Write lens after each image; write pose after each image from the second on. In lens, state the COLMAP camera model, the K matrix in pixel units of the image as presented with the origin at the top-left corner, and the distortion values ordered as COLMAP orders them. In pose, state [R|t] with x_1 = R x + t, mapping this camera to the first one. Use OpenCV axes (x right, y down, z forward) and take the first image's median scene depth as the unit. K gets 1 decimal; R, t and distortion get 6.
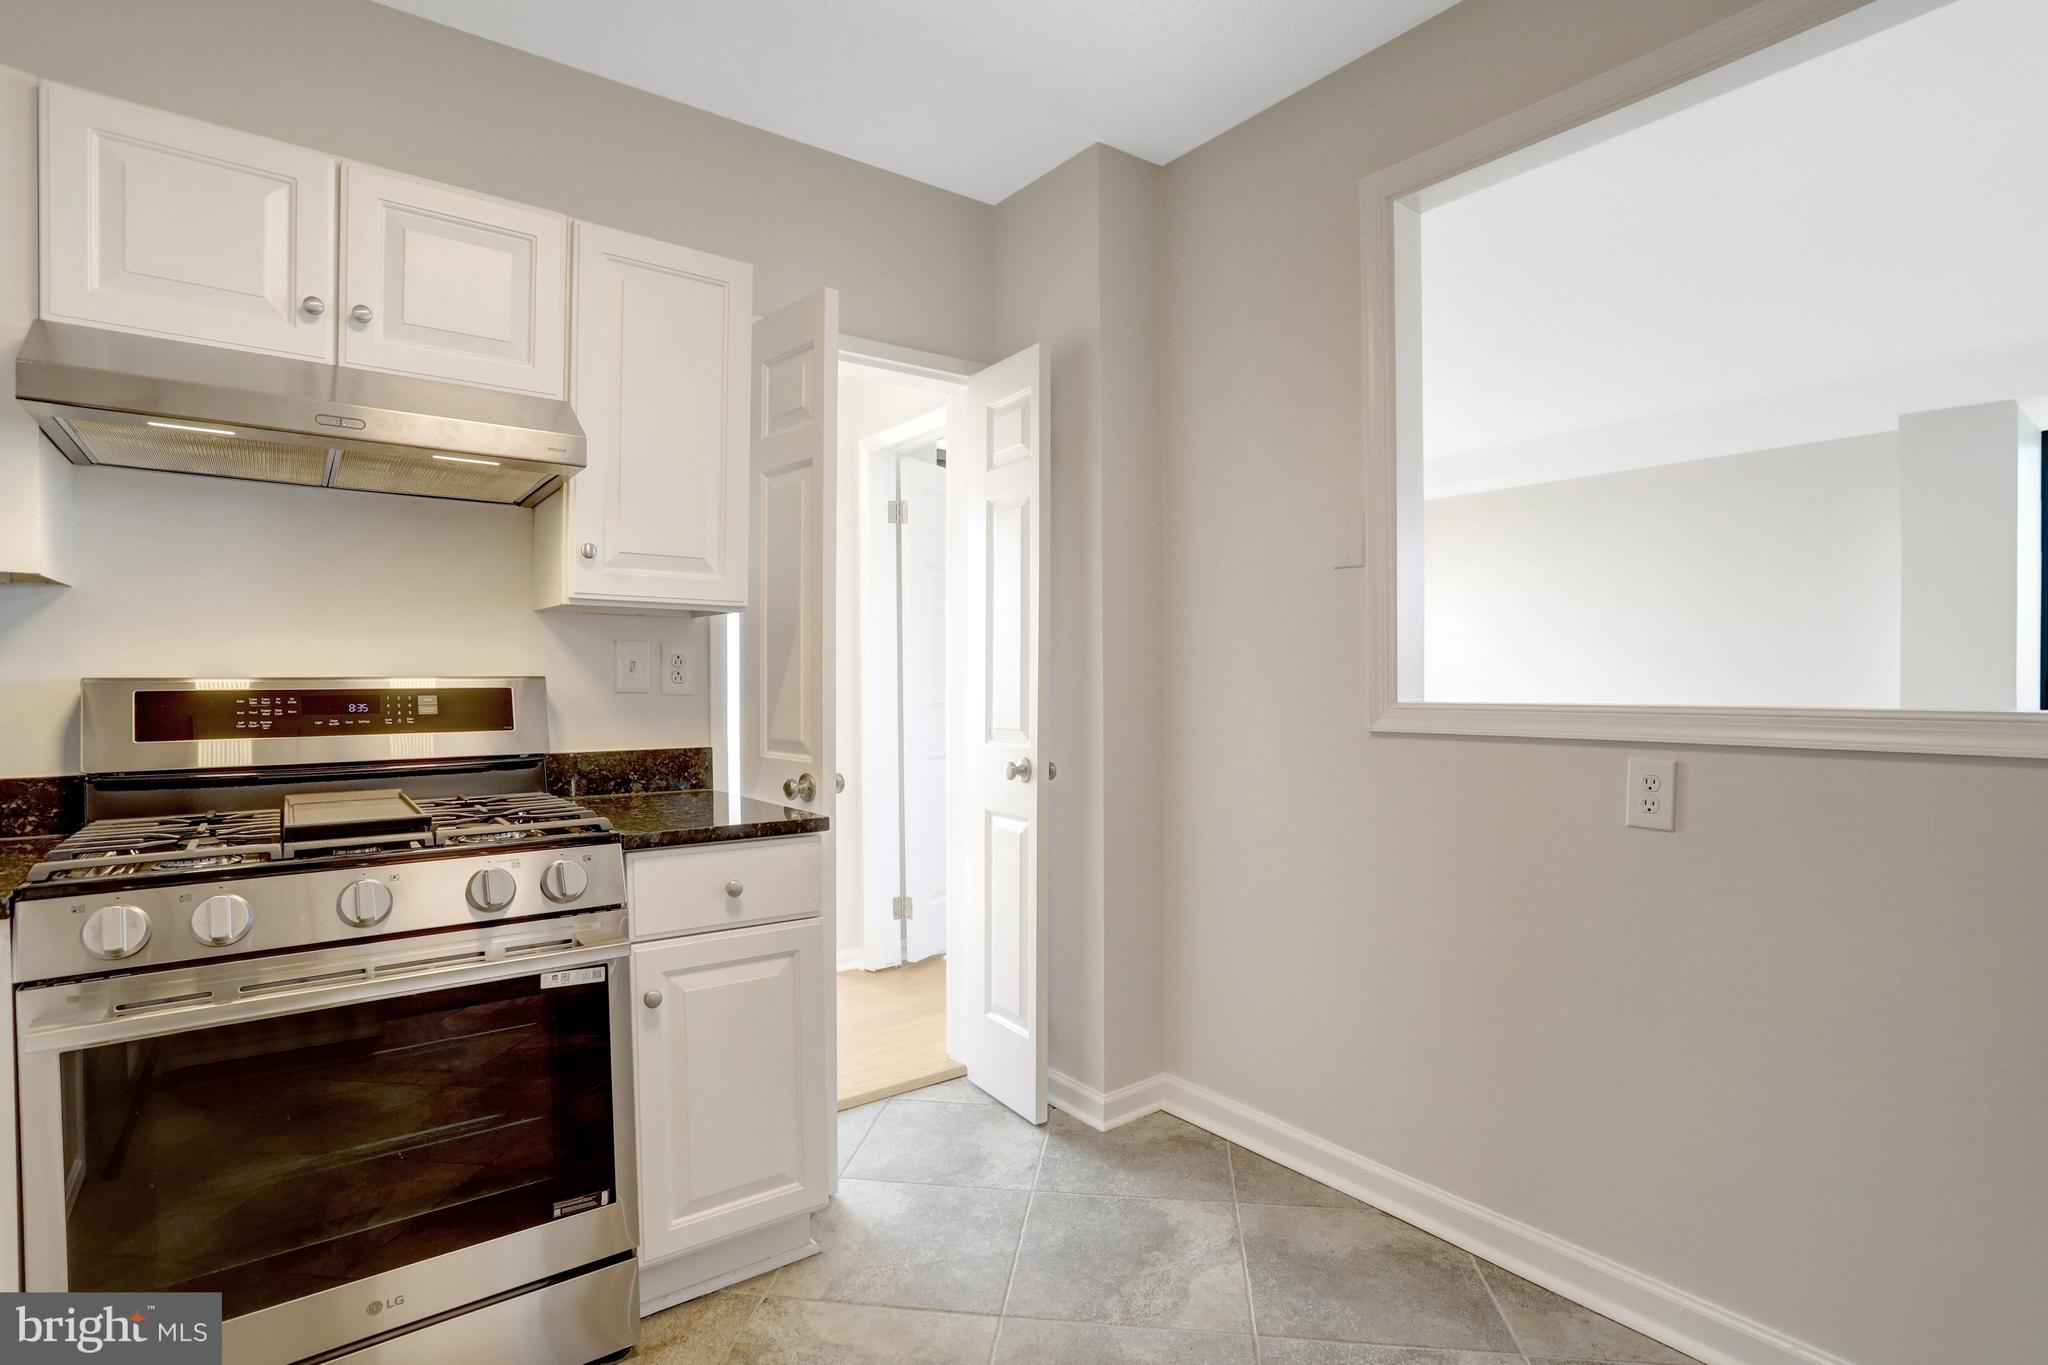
lens RADIAL K [[1009.0, 0, 938.2], [0, 1009.0, 688.6], [0, 0, 1]] dist [-0.000673, 0.000202]
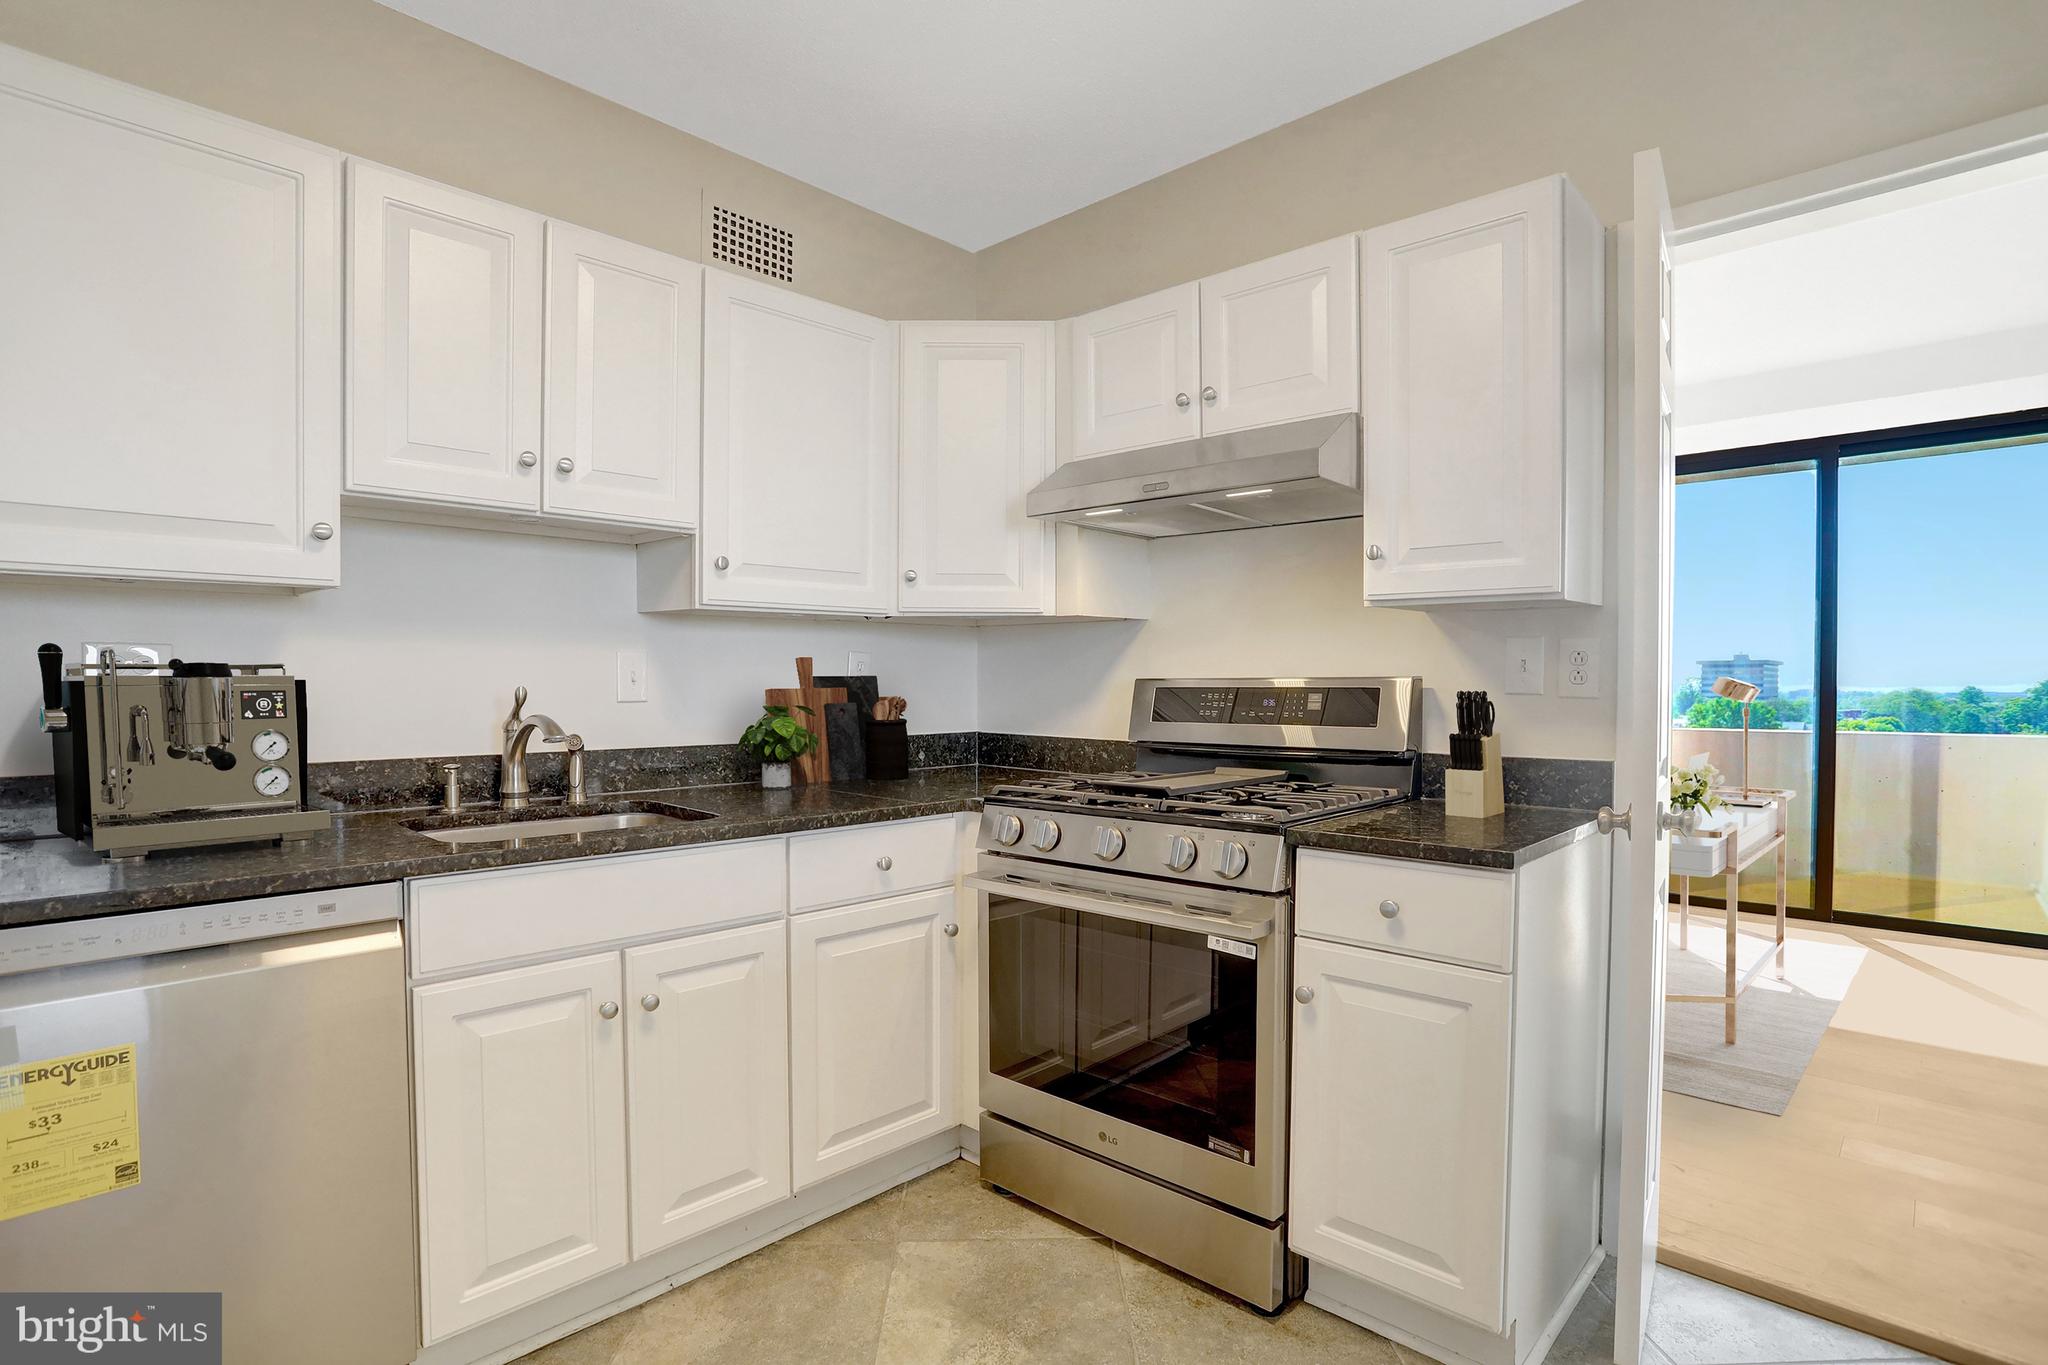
lens RADIAL K [[1021.7, 0, 1054.1], [0, 1021.7, 684.6], [0, 0, 1]] dist [-0.004101, 0.000192]
pose [[0.243663, 0.007254, -0.969833, 0.600285], [-0.006261, 0.999963, 0.005906, -0.009208], [0.969840, 0.004633, 0.243699, 0.462012]]
